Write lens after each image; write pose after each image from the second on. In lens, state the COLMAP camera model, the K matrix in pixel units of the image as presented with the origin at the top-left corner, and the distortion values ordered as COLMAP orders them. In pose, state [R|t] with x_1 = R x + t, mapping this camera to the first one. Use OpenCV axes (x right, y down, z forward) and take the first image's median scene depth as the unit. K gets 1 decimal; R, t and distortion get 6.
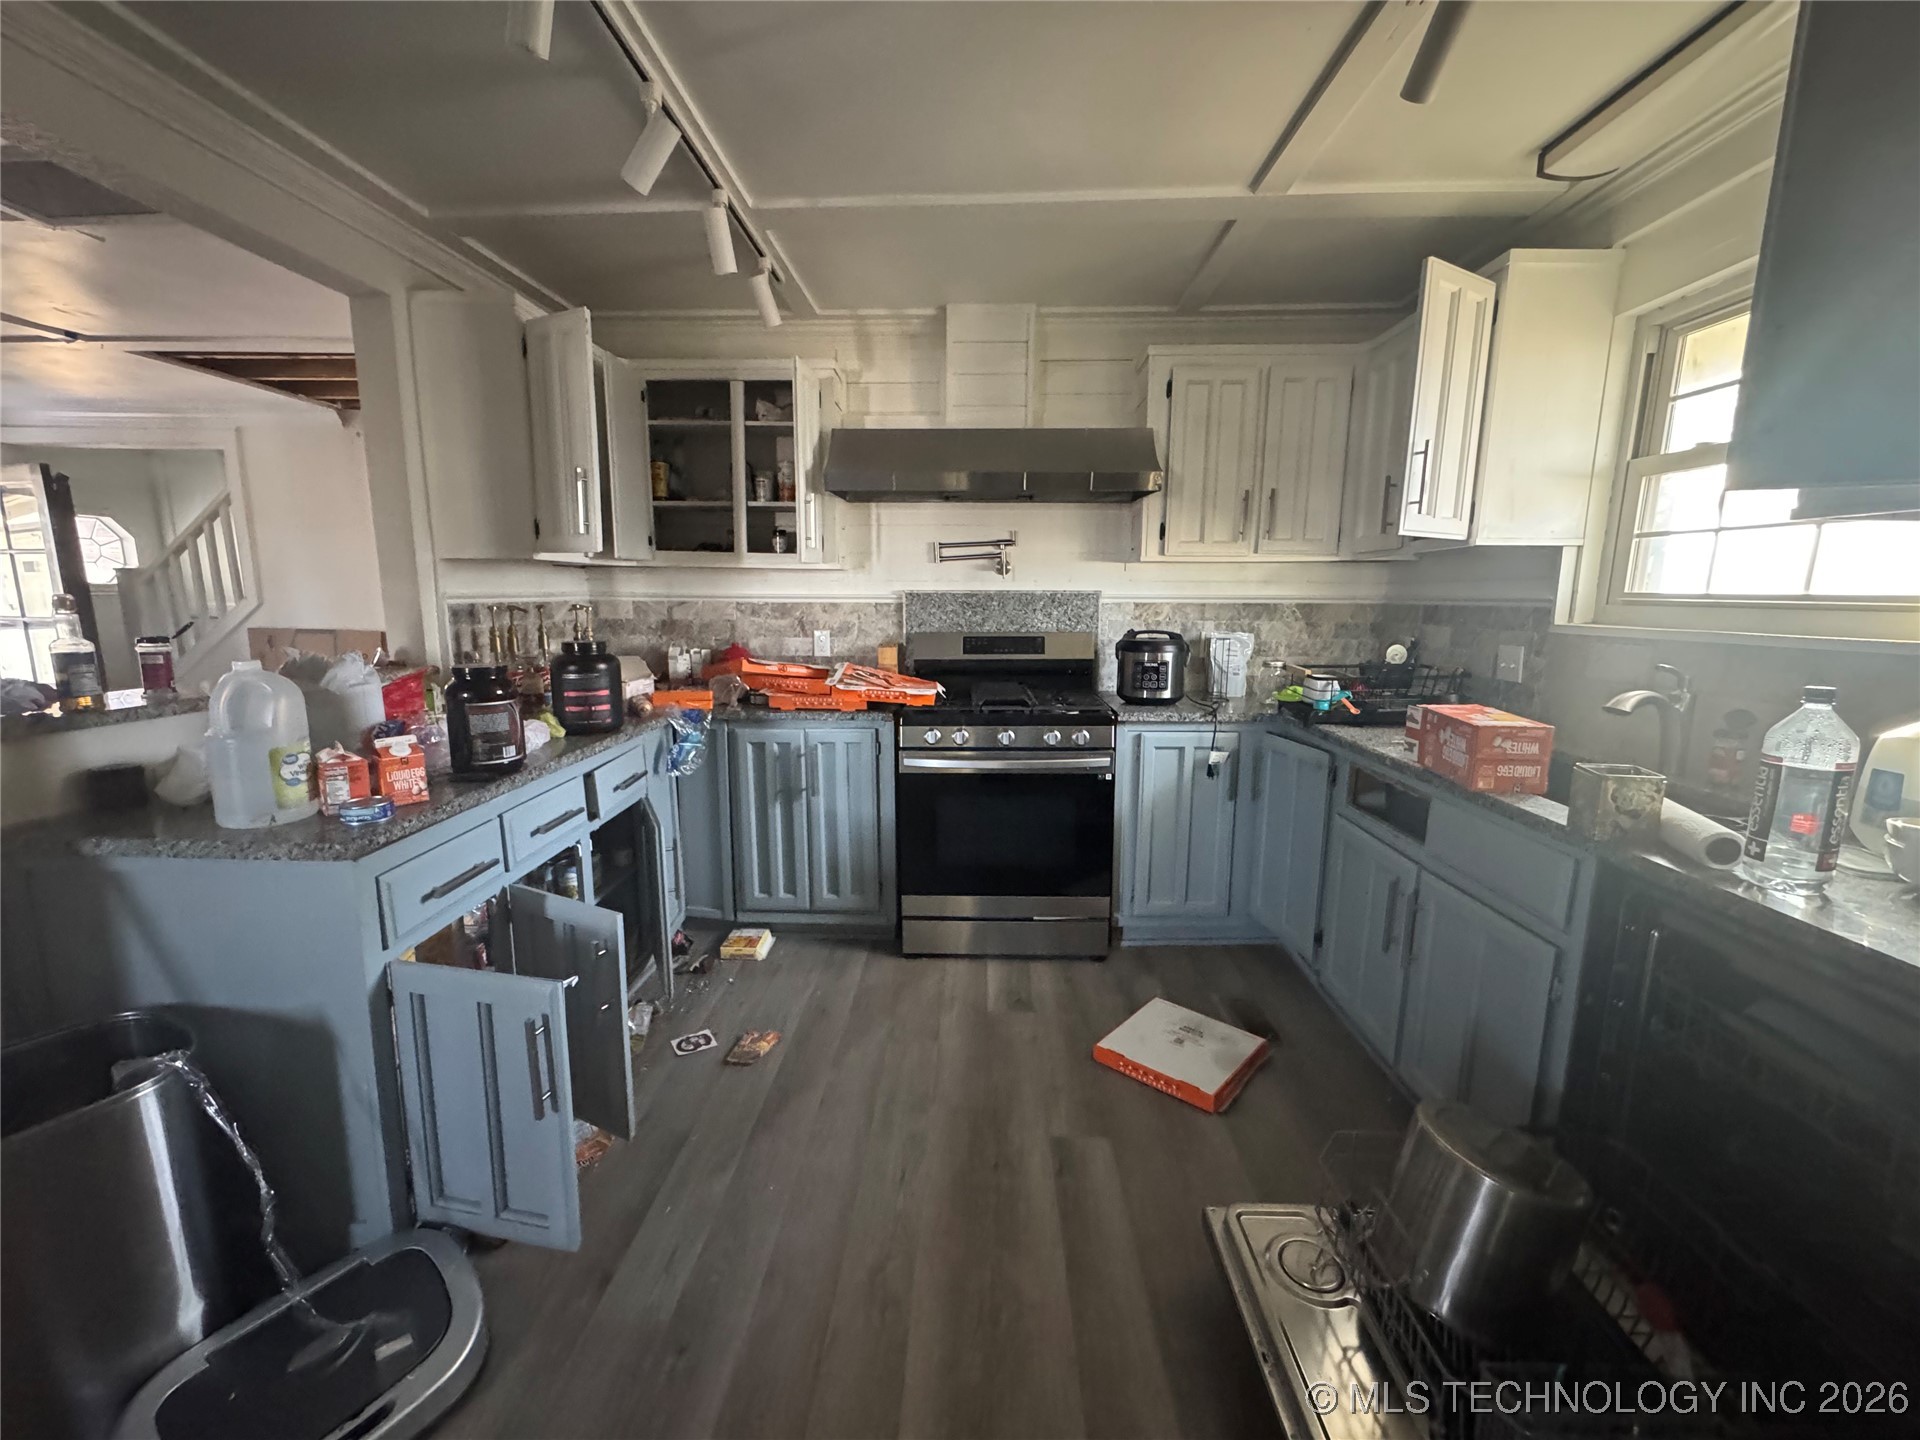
lens RADIAL K [[769.4, 0, 958.2], [0, 769.4, 719.5], [0, 0, 1]] dist [-0.002804, 0.000656]
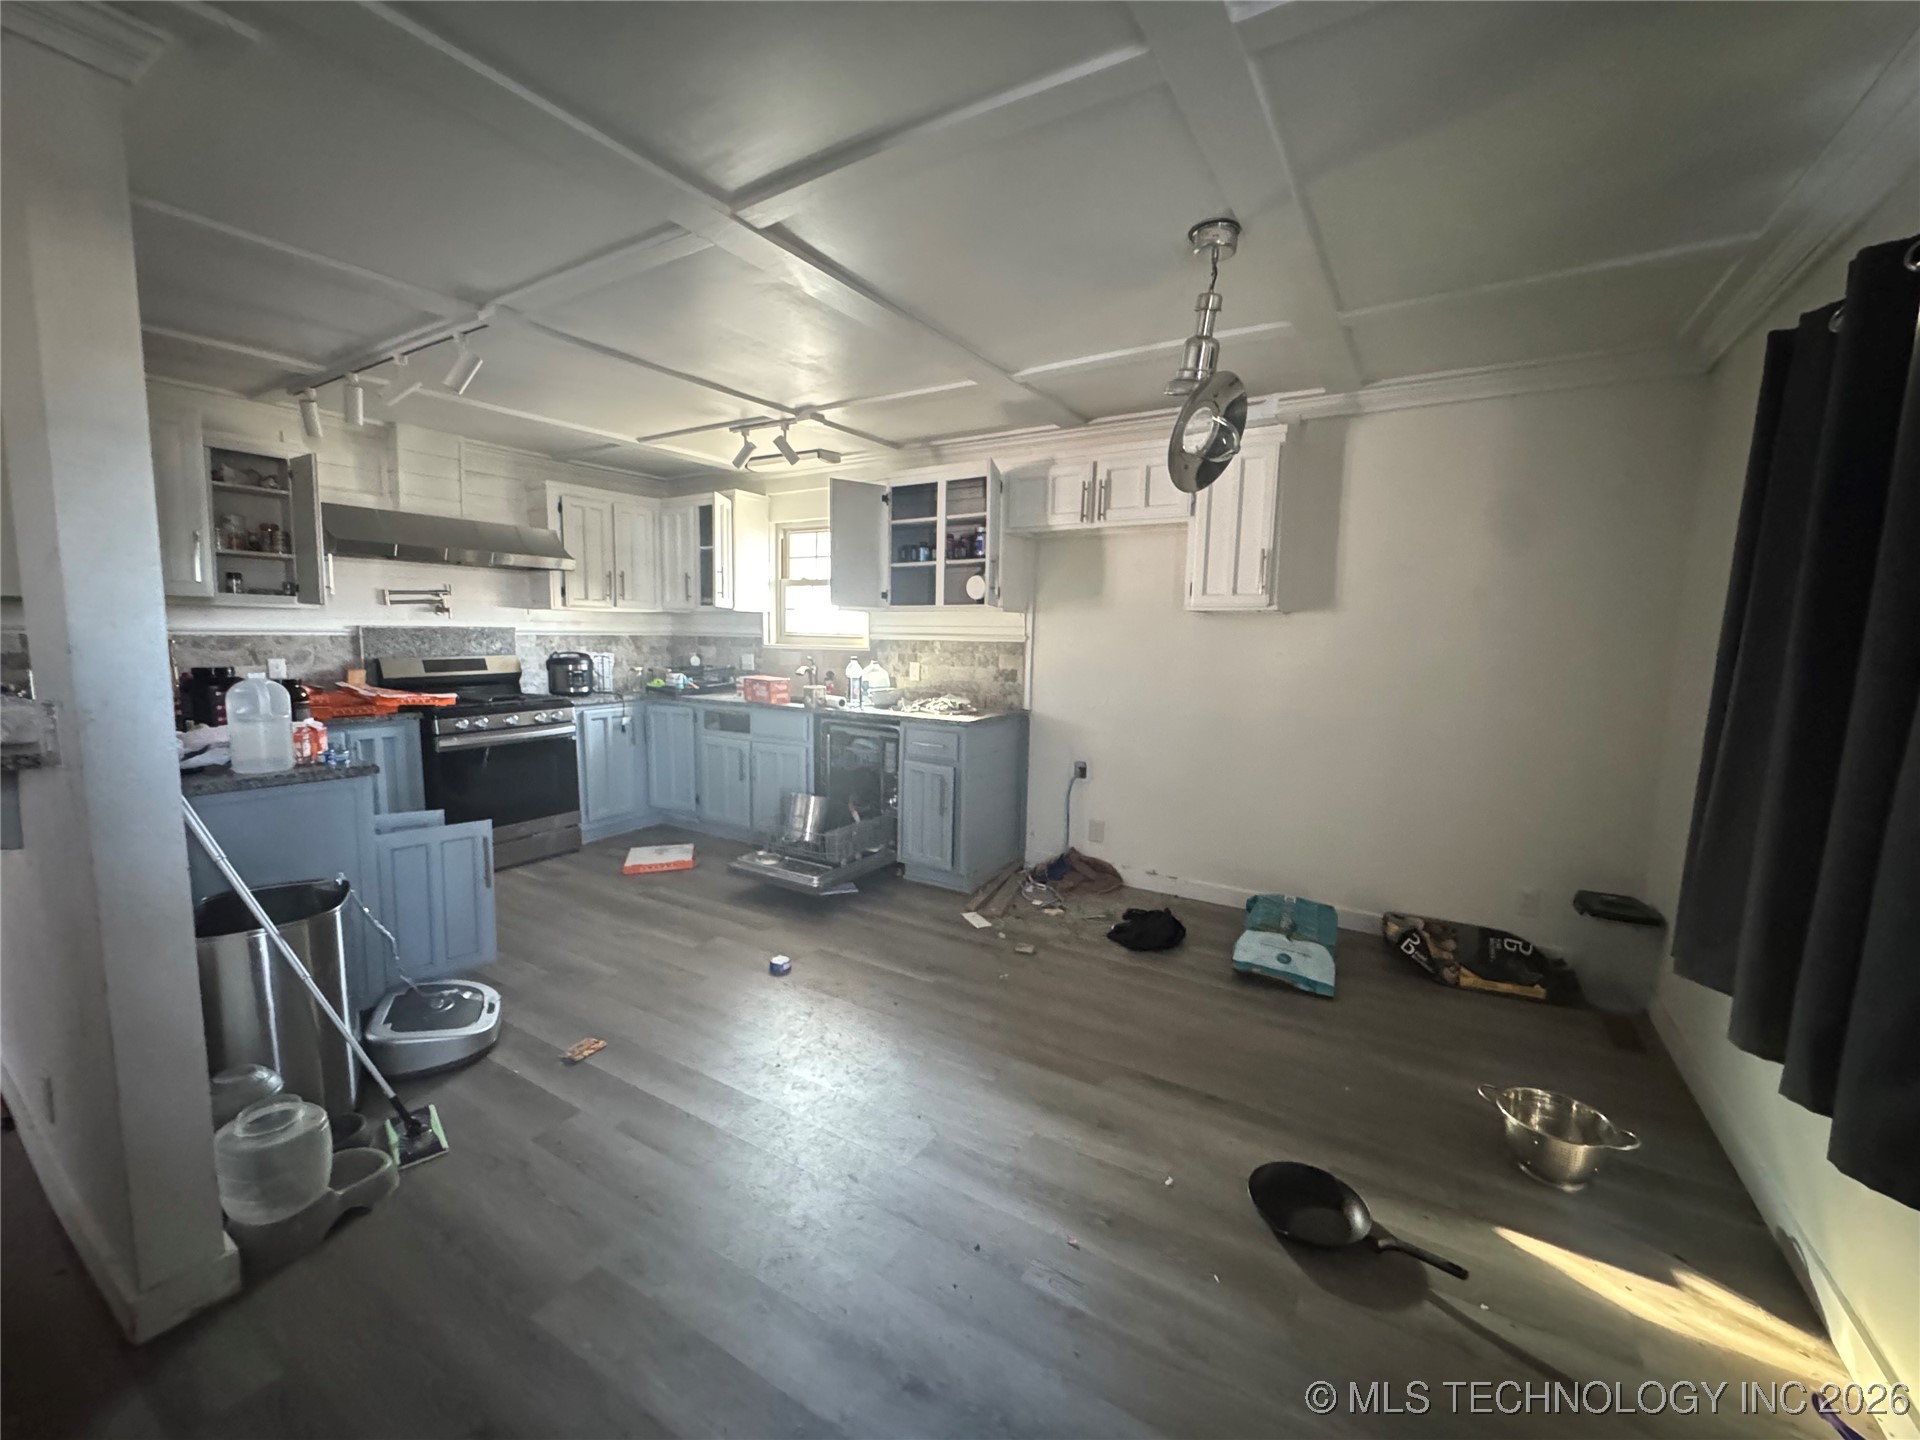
lens RADIAL K [[769.4, 0, 958.2], [0, 769.4, 719.5], [0, 0, 1]] dist [-0.002804, 0.000656]
pose [[0.503129, -0.095309, 0.858939, -0.817502], [0.127006, 0.991263, 0.035597, 0.080807], [-0.854828, 0.091181, 0.510838, -0.583906]]
